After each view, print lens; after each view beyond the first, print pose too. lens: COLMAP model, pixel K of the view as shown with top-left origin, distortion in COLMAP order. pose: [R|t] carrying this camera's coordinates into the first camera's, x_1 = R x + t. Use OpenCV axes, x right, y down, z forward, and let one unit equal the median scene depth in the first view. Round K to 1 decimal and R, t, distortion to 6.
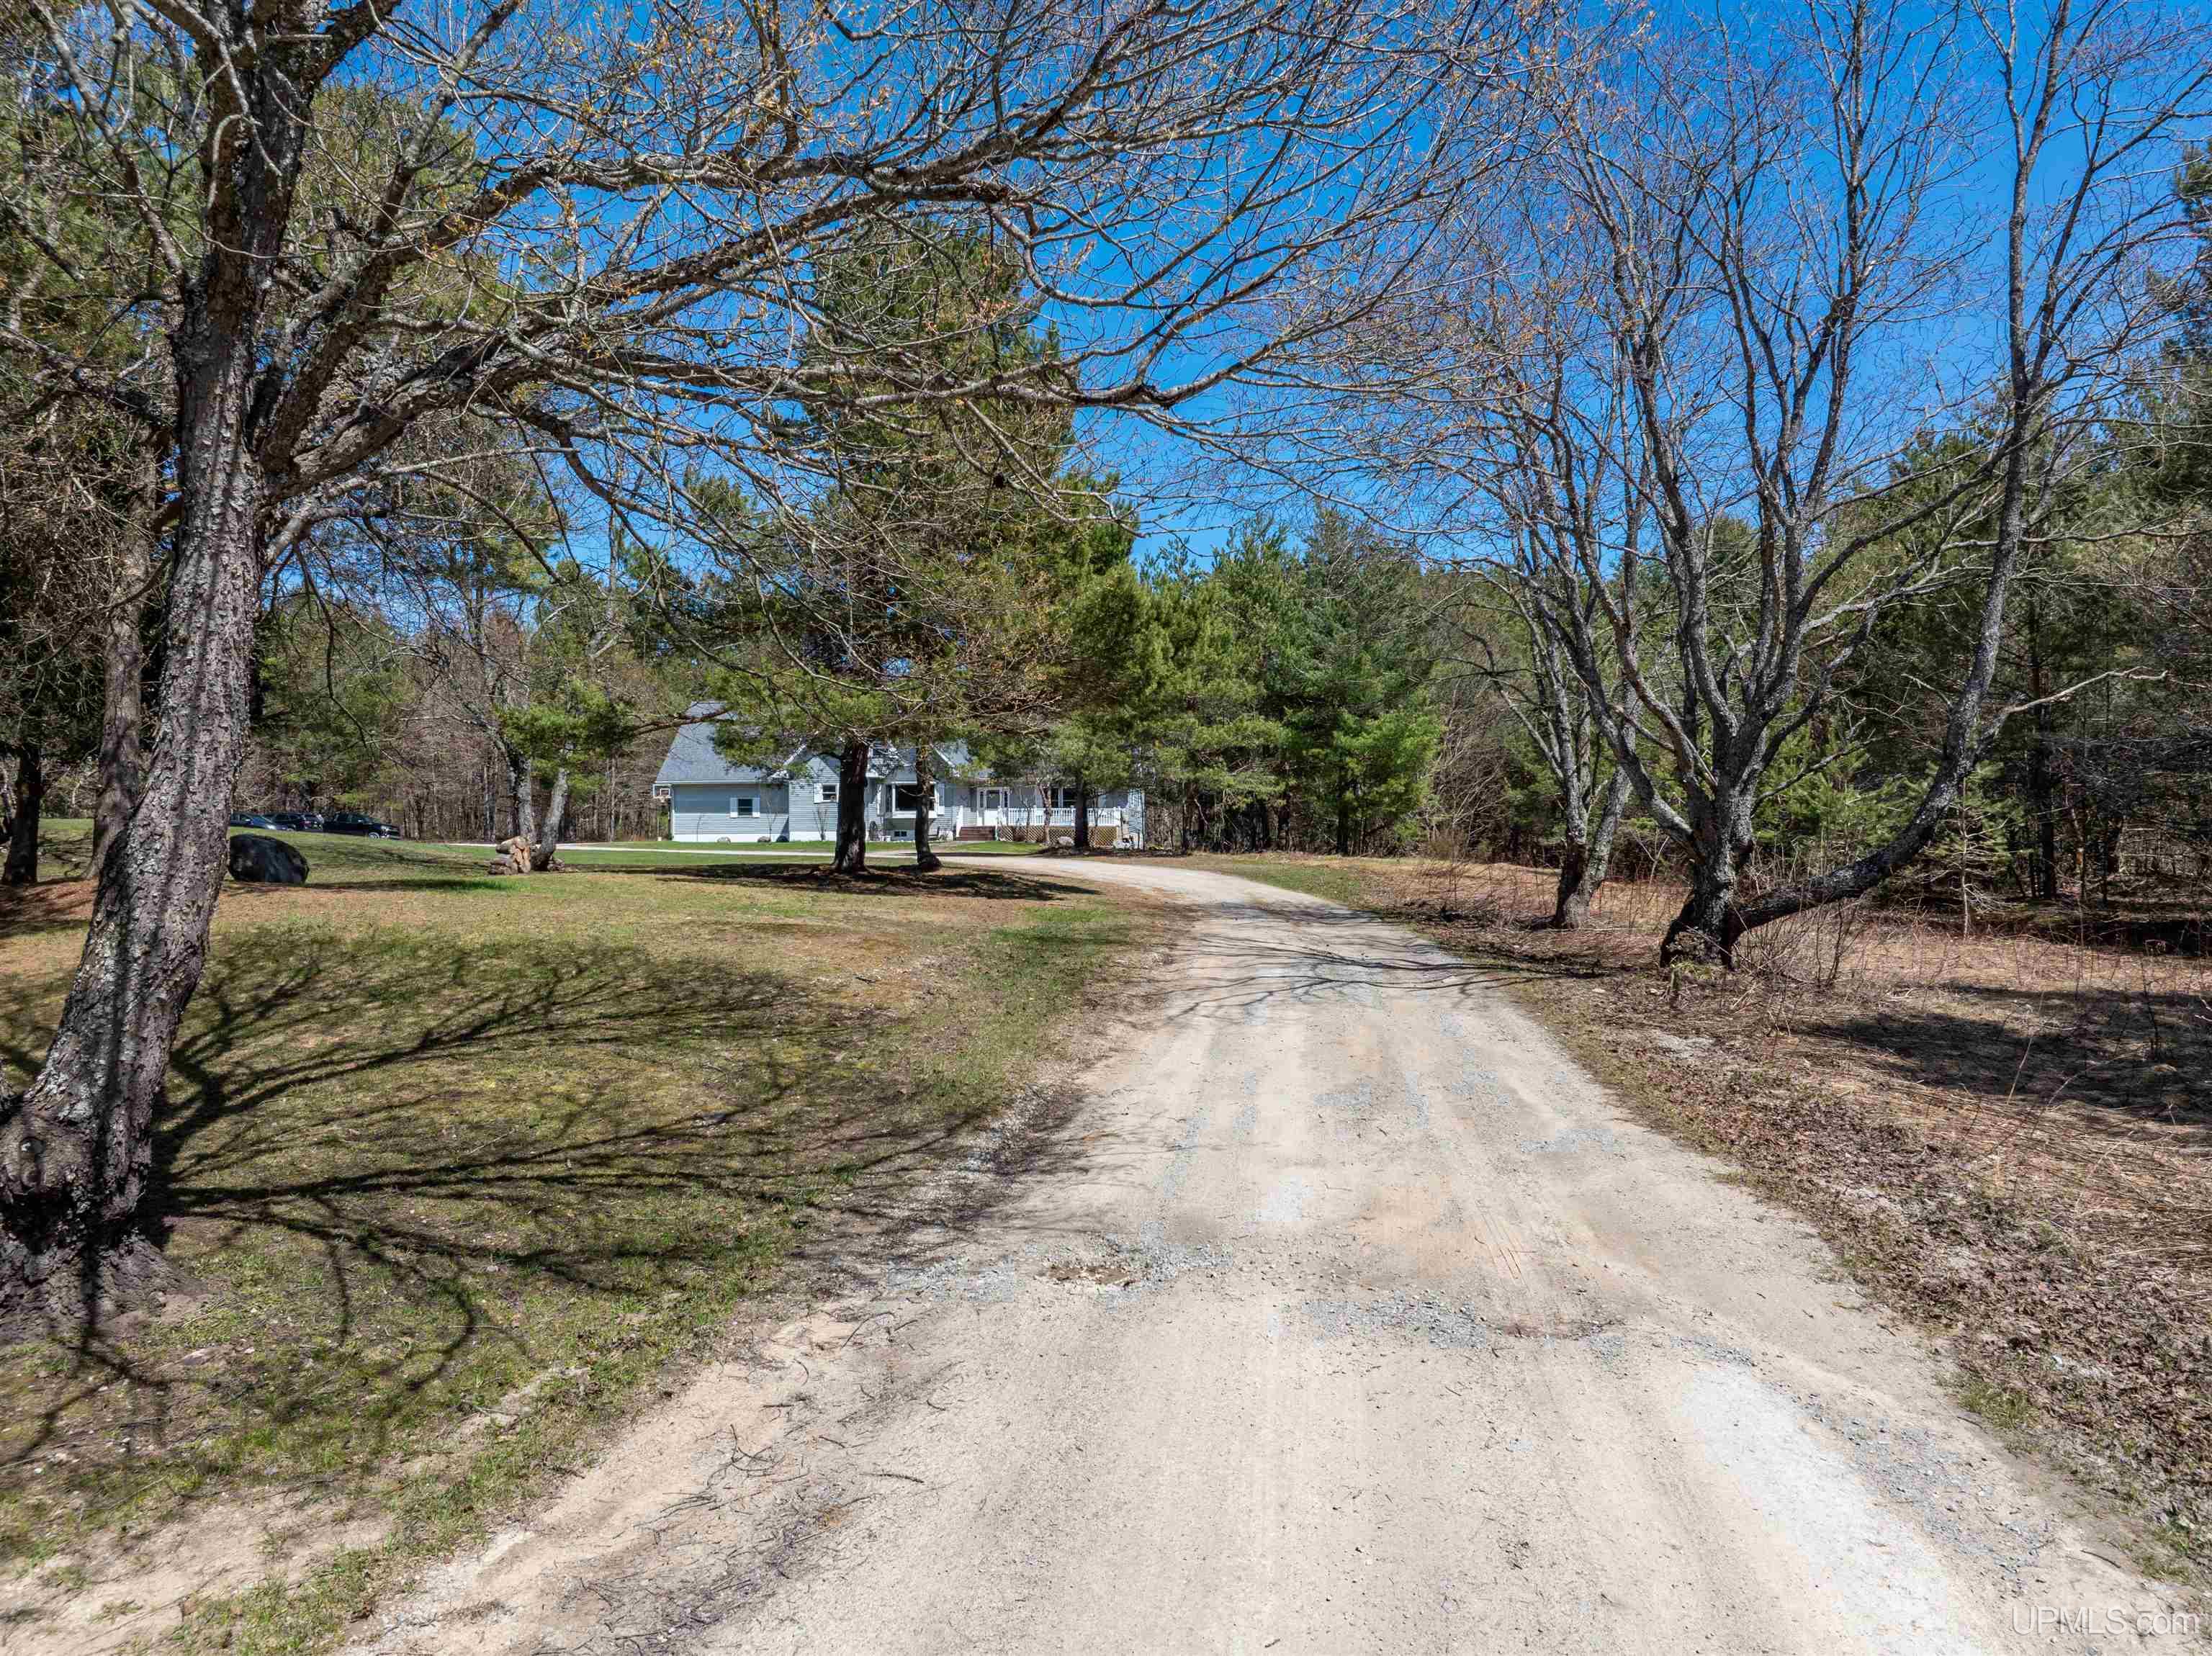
lens RADIAL K [[1548.4, 0, 1106.0], [0, 1548.4, 828.0], [0, 0, 1]] dist [0.005077, -0.055249]
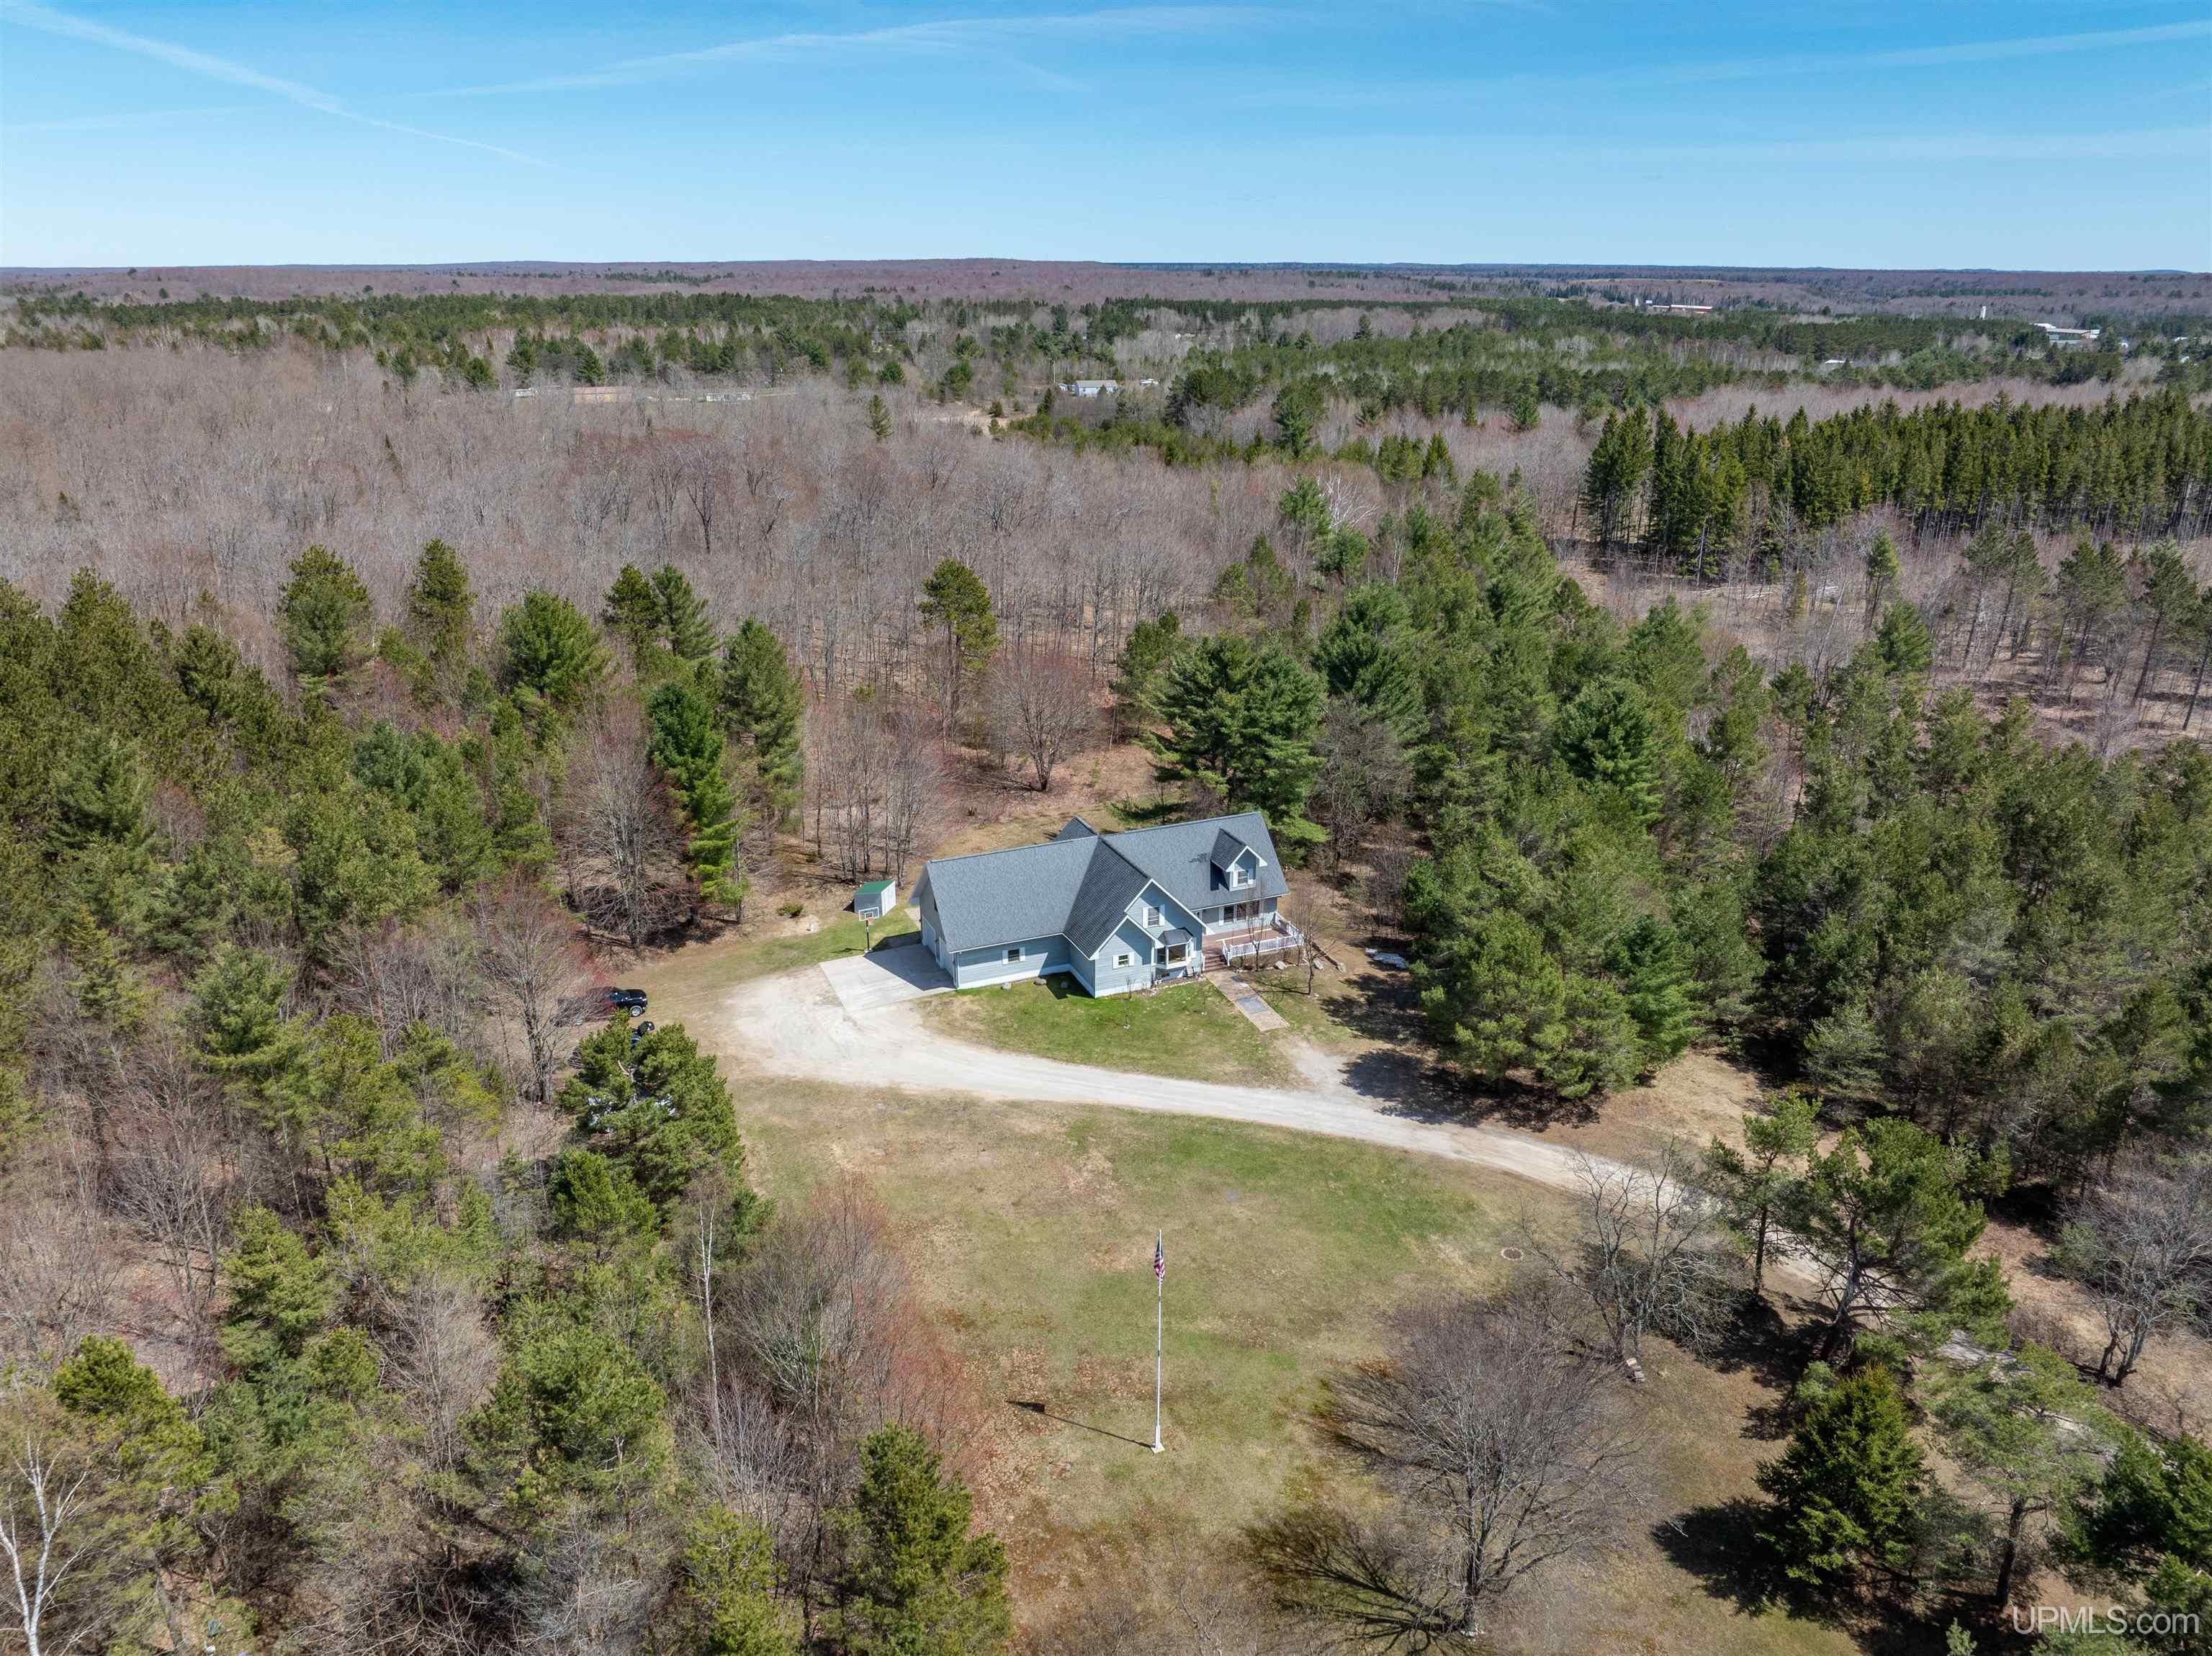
lens RADIAL K [[1548.4, 0, 1106.0], [0, 1548.4, 828.0], [0, 0, 1]] dist [0.005077, -0.055249]
pose [[0.870625, -0.167151, 0.462680, -0.780515], [-0.005859, 0.936917, 0.349502, -0.589245], [-0.491913, -0.306996, 0.814724, -0.055118]]
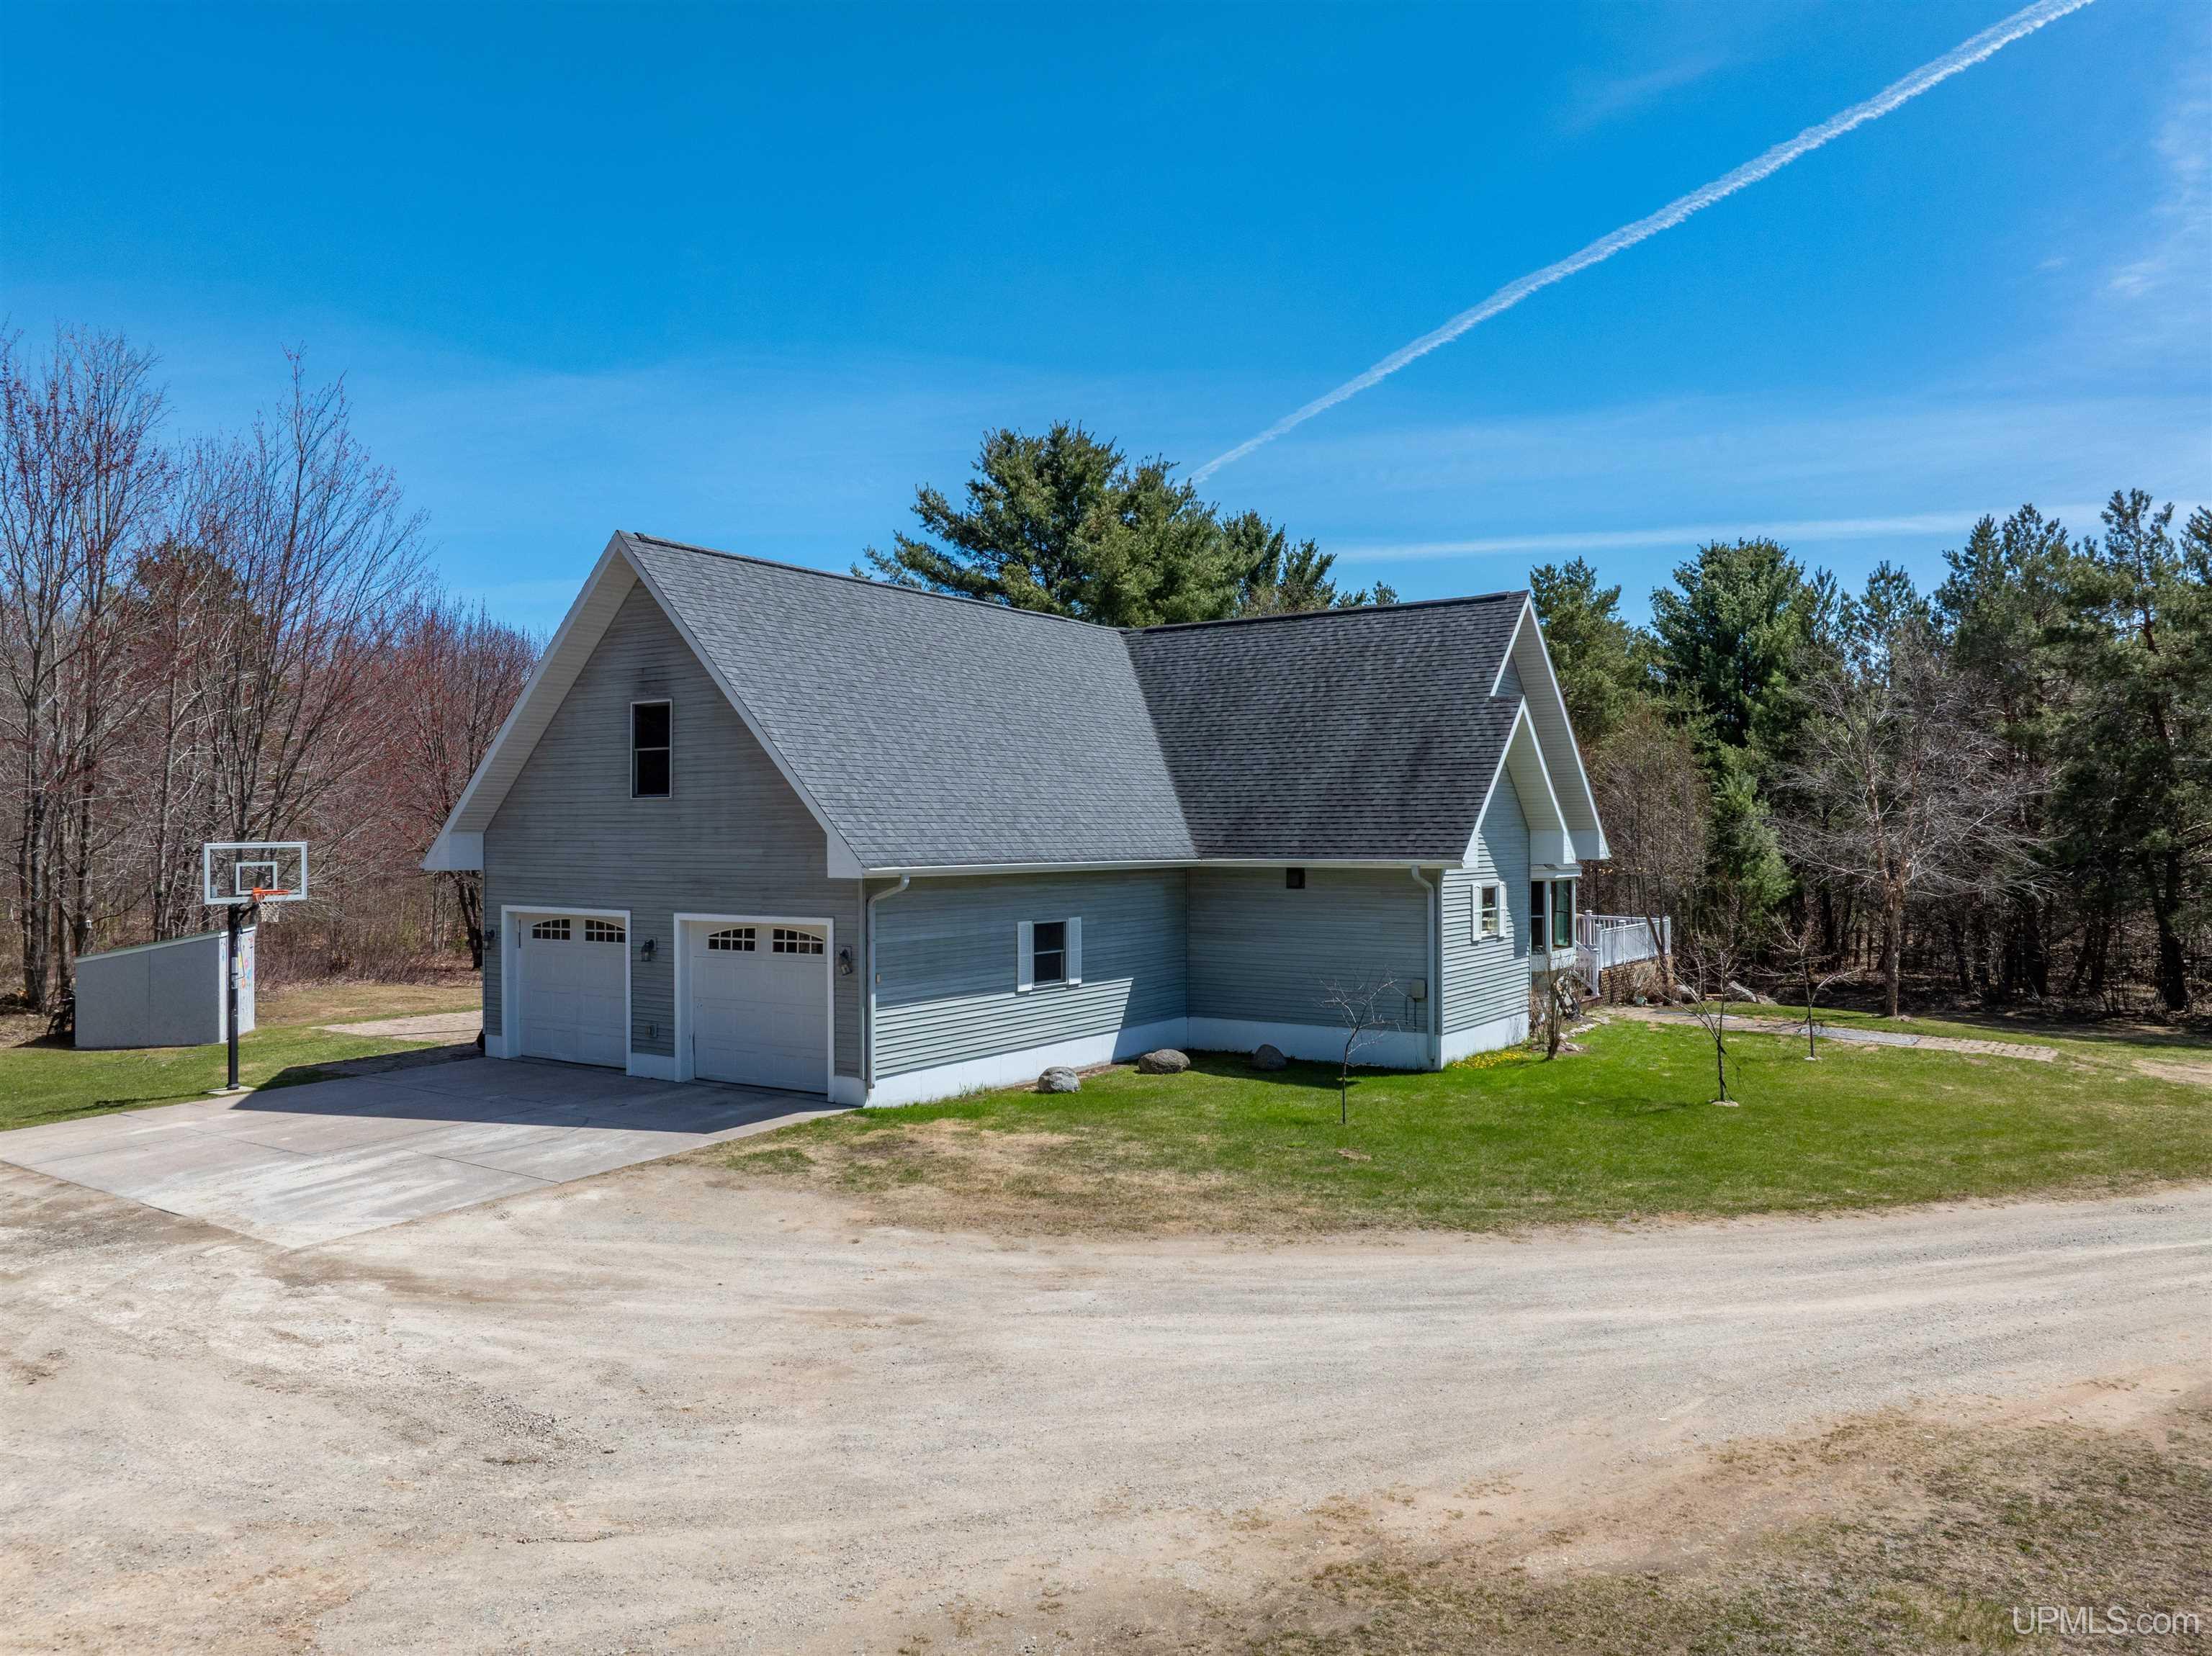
lens RADIAL K [[1552.5, 0, 1100.4], [0, 1552.5, 830.5], [0, 0, 1]] dist [-0.016227, -0.005165]
pose [[0.440889, 0.007617, 0.897529, -0.510187], [-0.009383, 0.999948, -0.003877, -0.036733], [-0.897513, -0.006712, 0.440938, 0.907653]]
